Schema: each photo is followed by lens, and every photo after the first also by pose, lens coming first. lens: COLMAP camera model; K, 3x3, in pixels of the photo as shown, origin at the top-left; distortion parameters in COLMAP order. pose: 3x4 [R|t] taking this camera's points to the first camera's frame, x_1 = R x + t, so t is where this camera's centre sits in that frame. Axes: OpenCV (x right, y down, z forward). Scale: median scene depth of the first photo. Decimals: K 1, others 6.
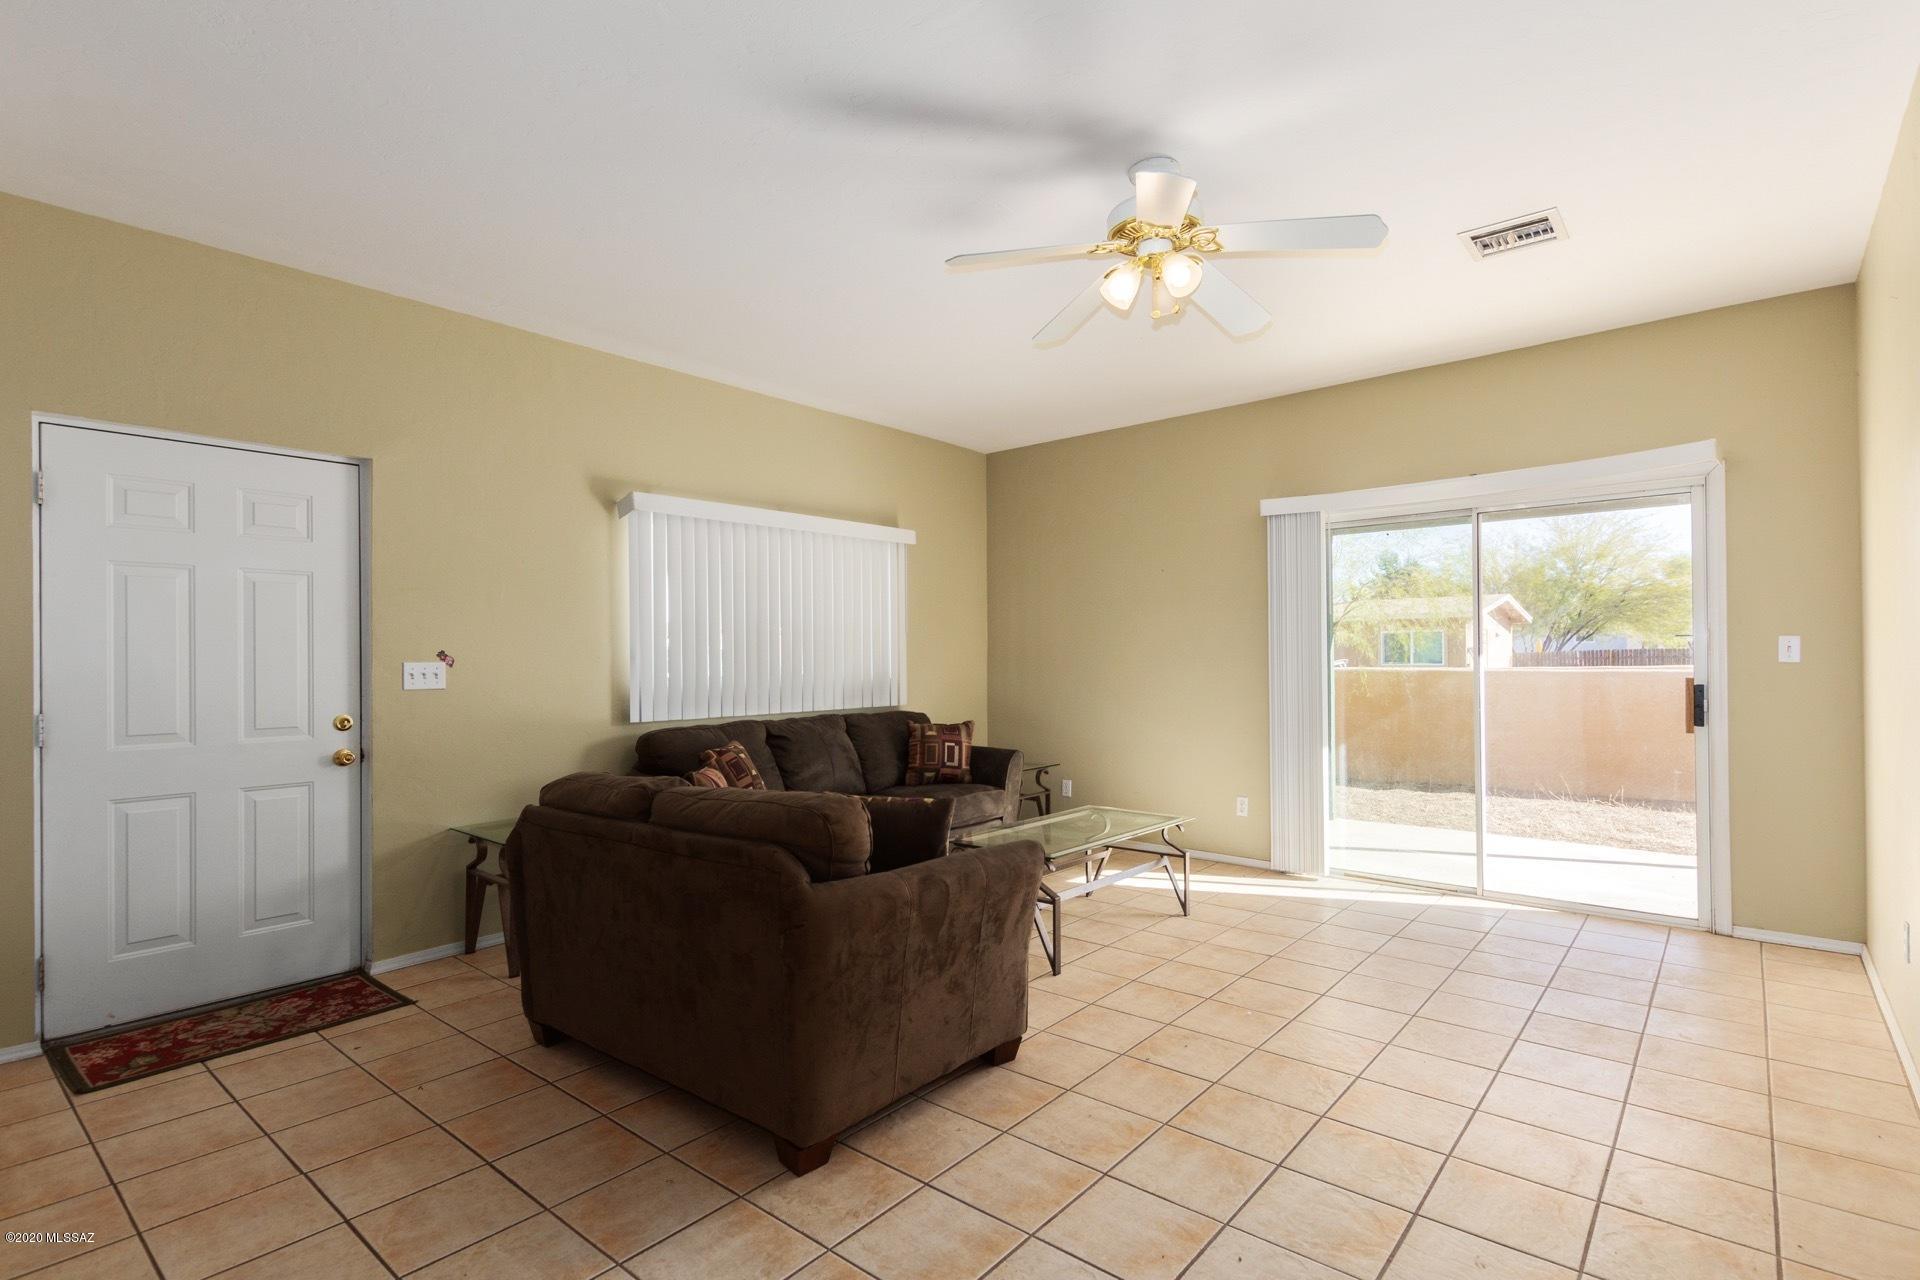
lens RADIAL K [[923.2, 0, 957.8], [0, 923.2, 654.2], [0, 0, 1]] dist [0.013764, -0.004098]
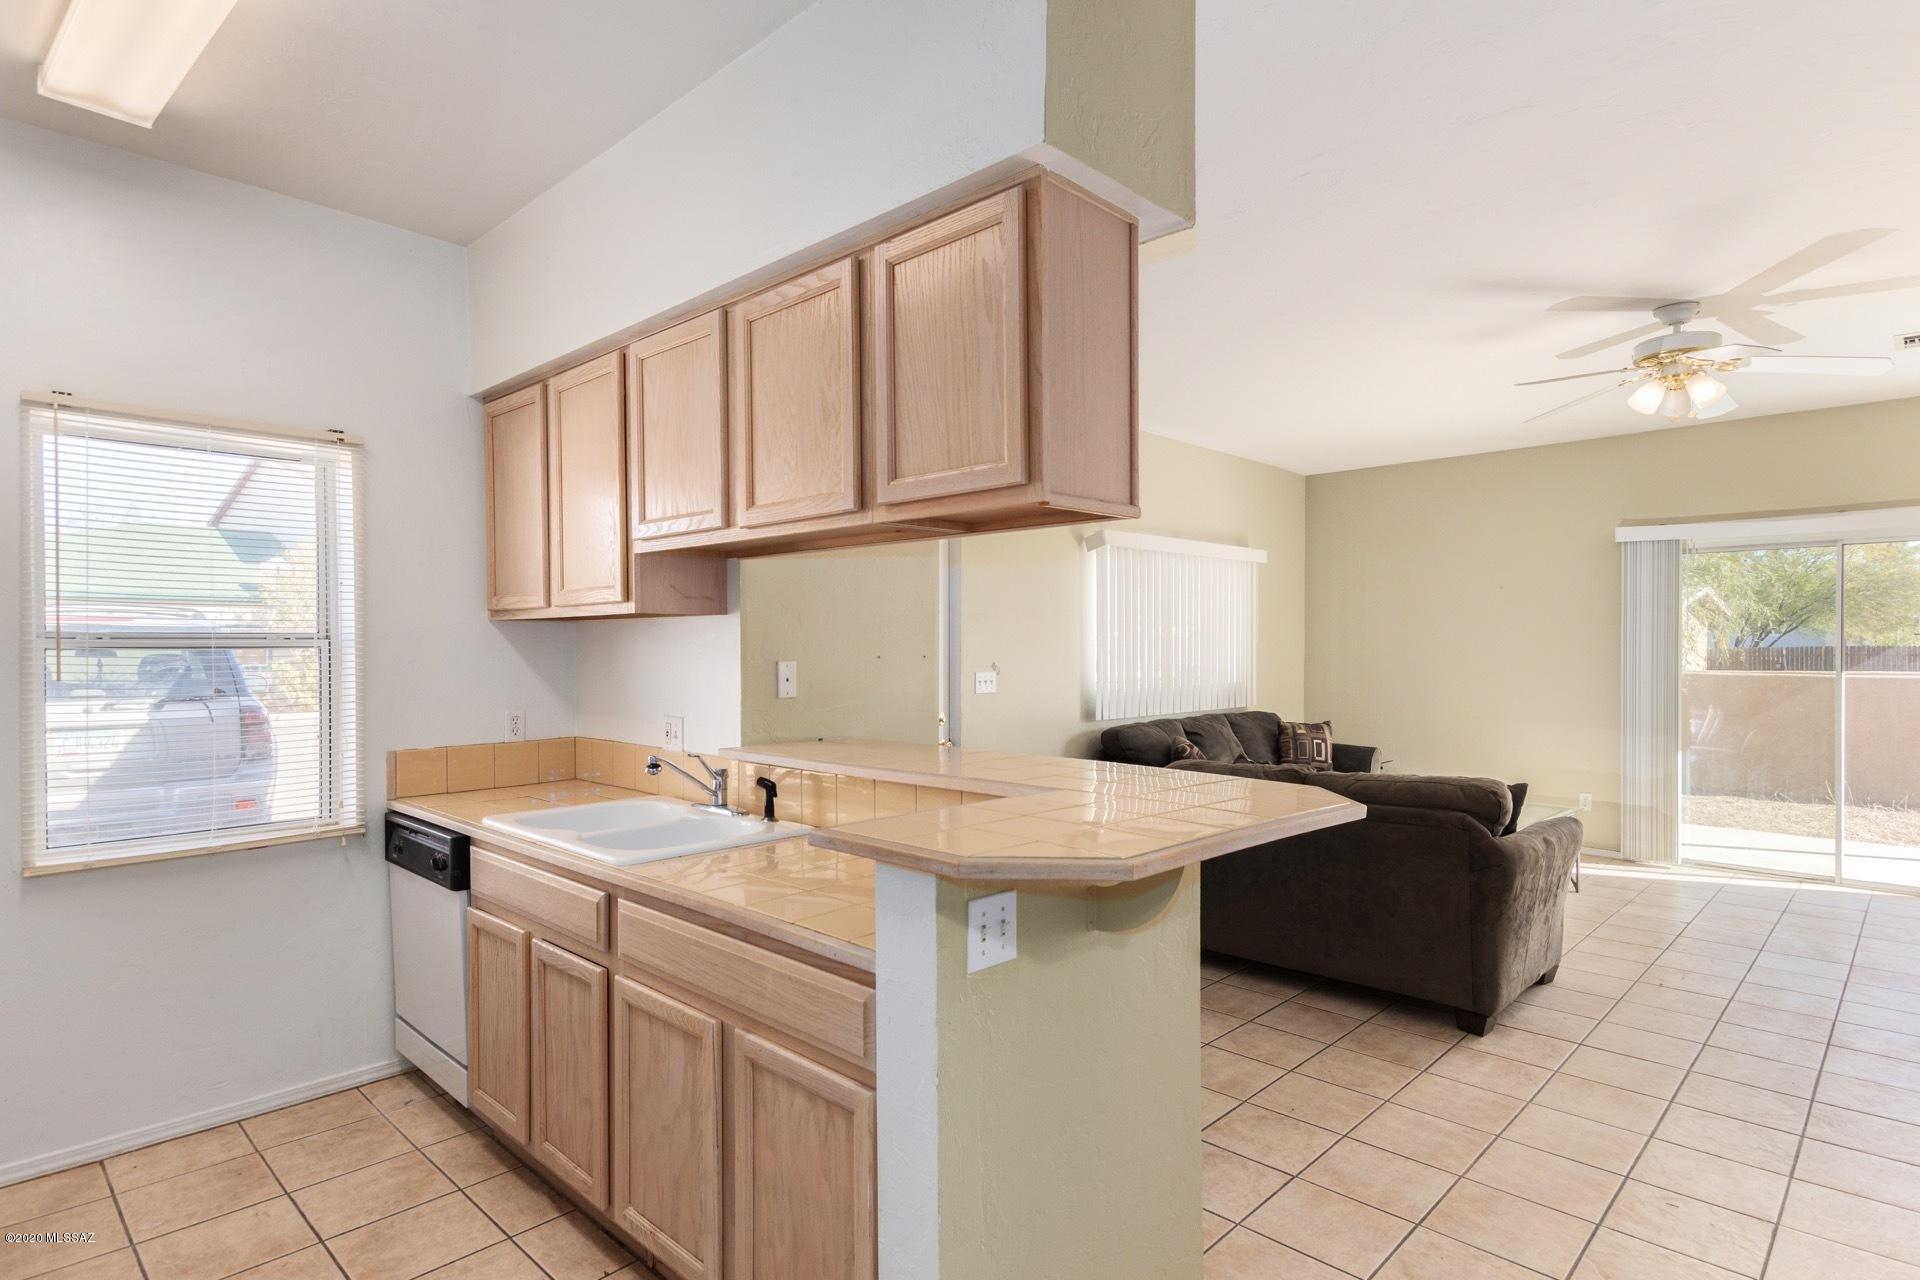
lens RADIAL K [[1002.8, 0, 958.1], [0, 1002.8, 650.6], [0, 0, 1]] dist [0.022191, -0.003965]
pose [[0.997677, 0.008614, -0.067577, -0.498275], [-0.007893, 0.999909, 0.010926, -0.033435], [0.067665, -0.010367, 0.997654, -0.361972]]
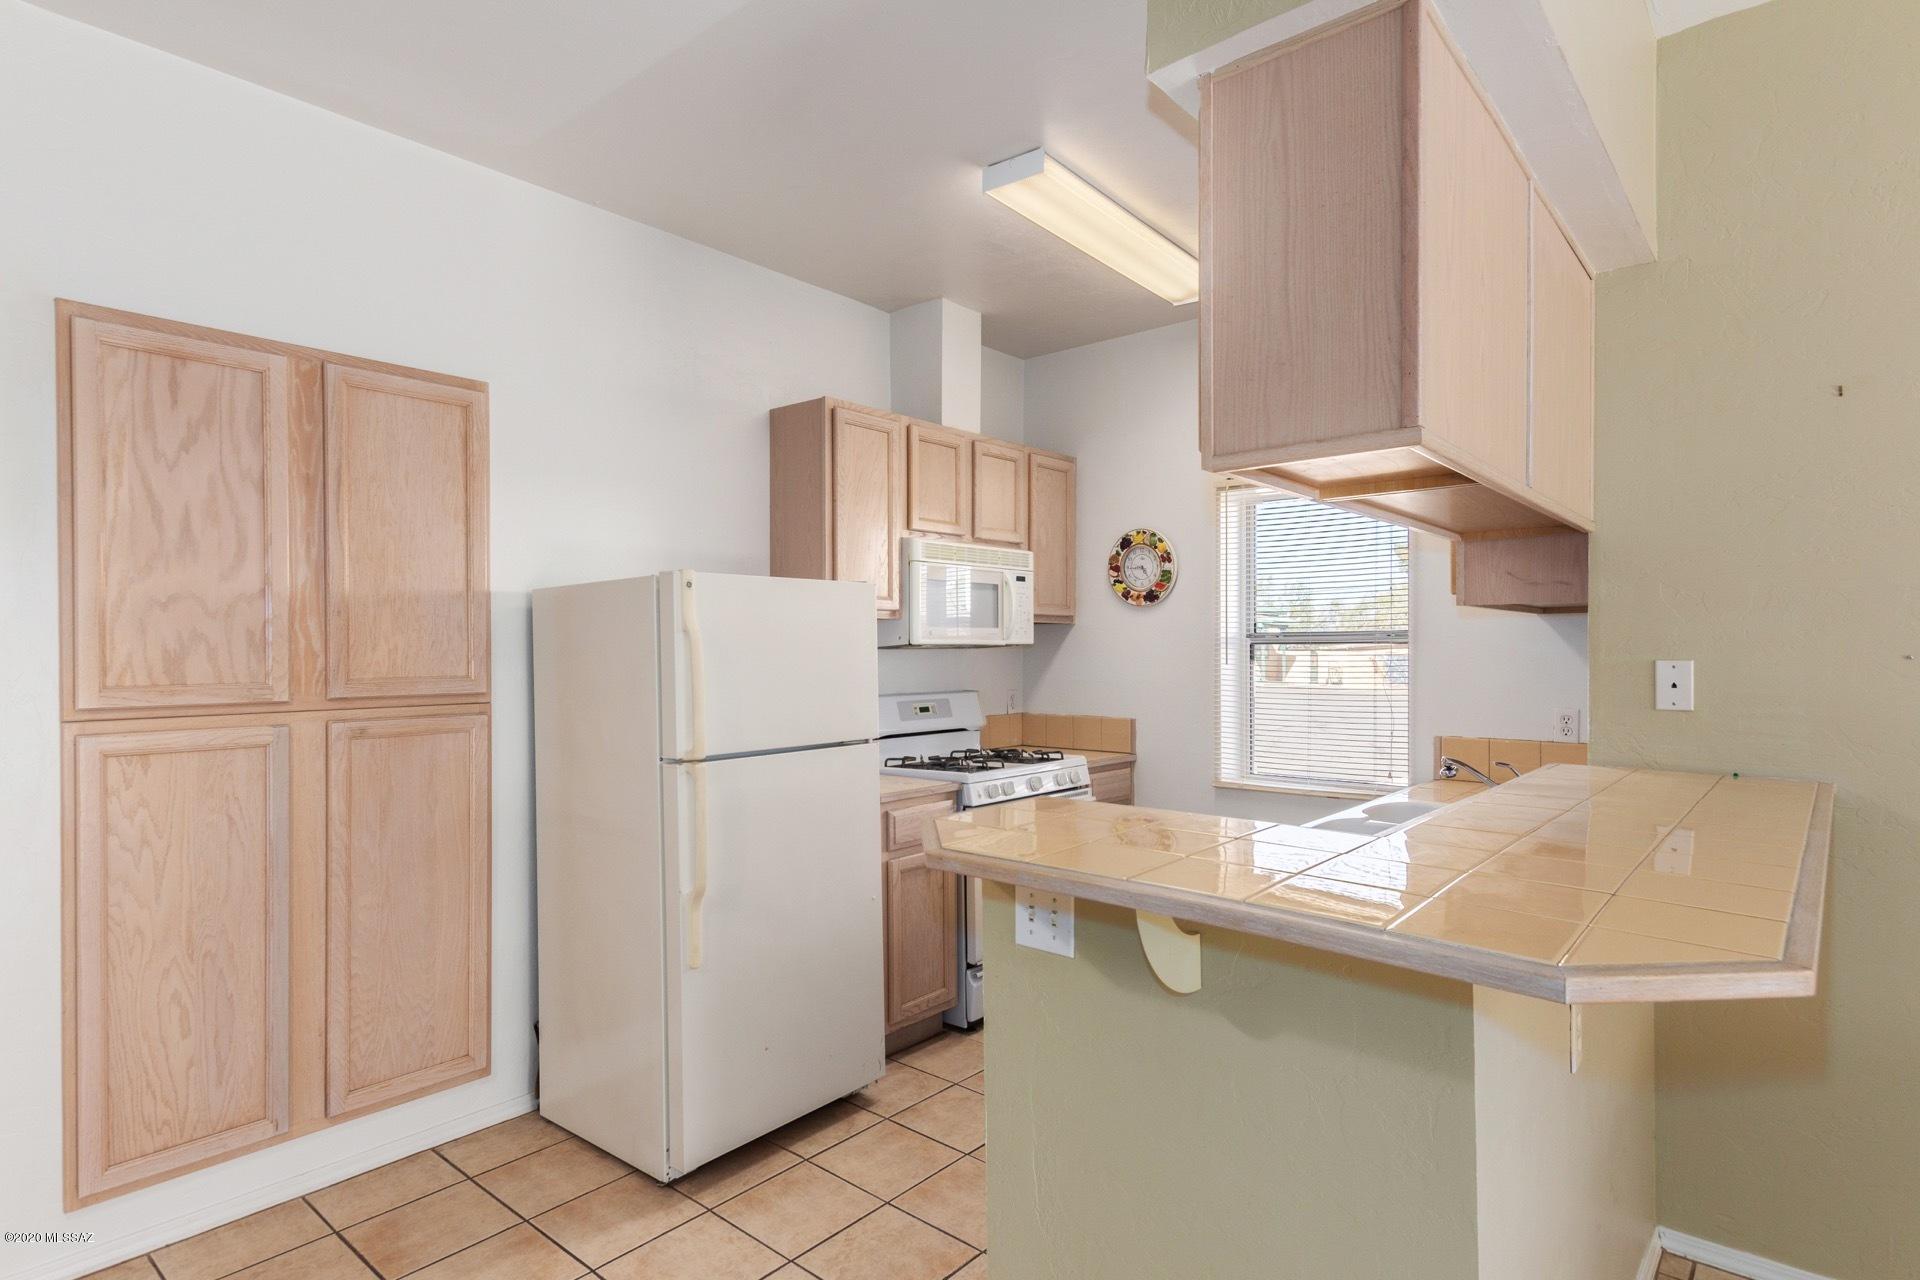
lens RADIAL K [[1002.8, 0, 963.6], [0, 1002.8, 648.8], [0, 0, 1]] dist [0.022191, -0.003965]
pose [[-0.013321, 0.013483, -0.999820, -0.107082], [0.007973, 0.999879, 0.013377, -0.033247], [0.999879, -0.007793, -0.013427, 0.004322]]
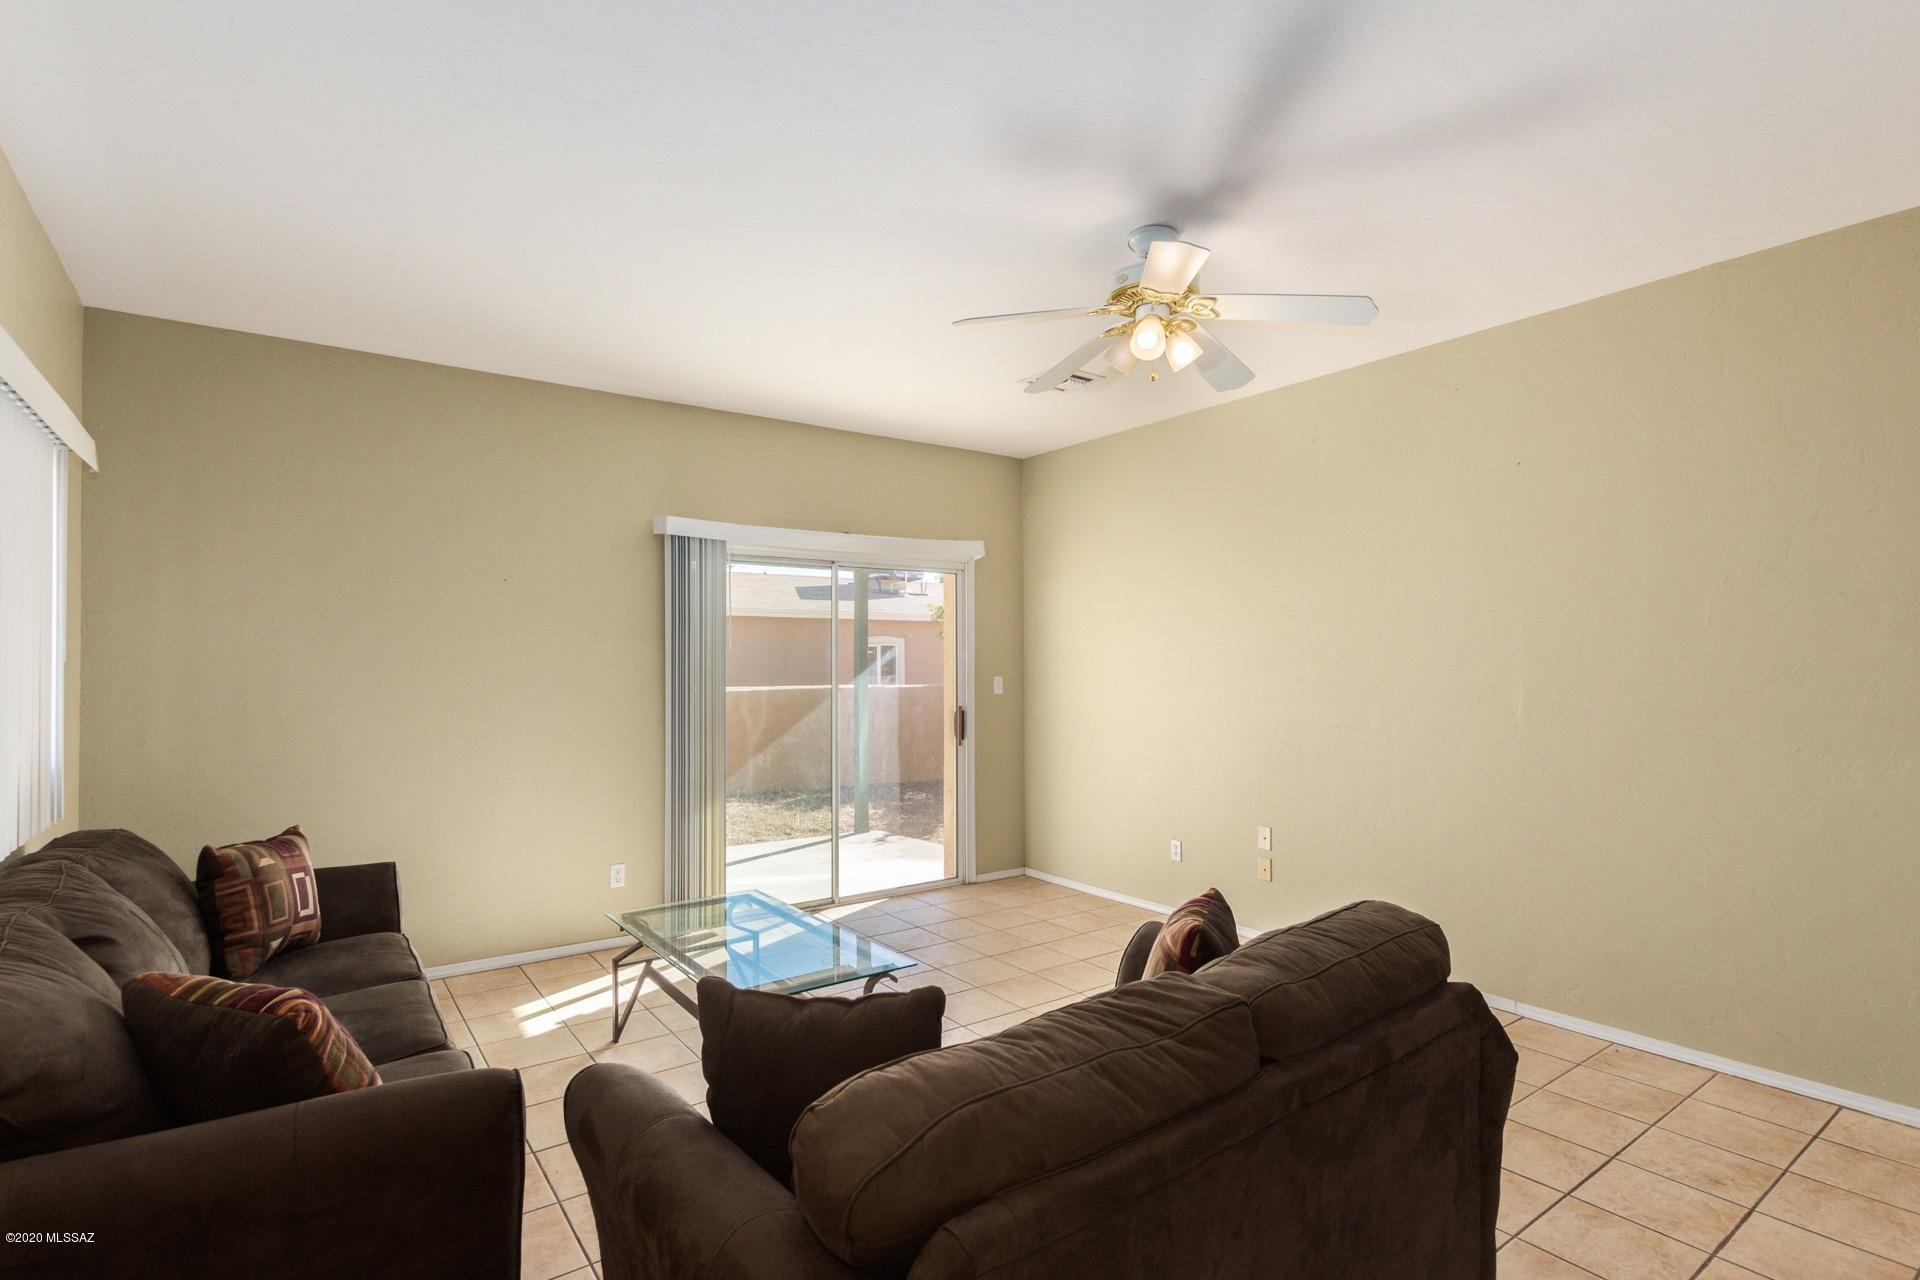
lens RADIAL K [[923.2, 0, 955.0], [0, 923.2, 647.6], [0, 0, 1]] dist [0.013764, -0.004098]
pose [[0.238631, 0.025333, 0.970780, -0.590231], [-0.004178, 0.999677, -0.025060, -0.028075], [-0.971101, 0.001924, 0.238660, 0.689268]]
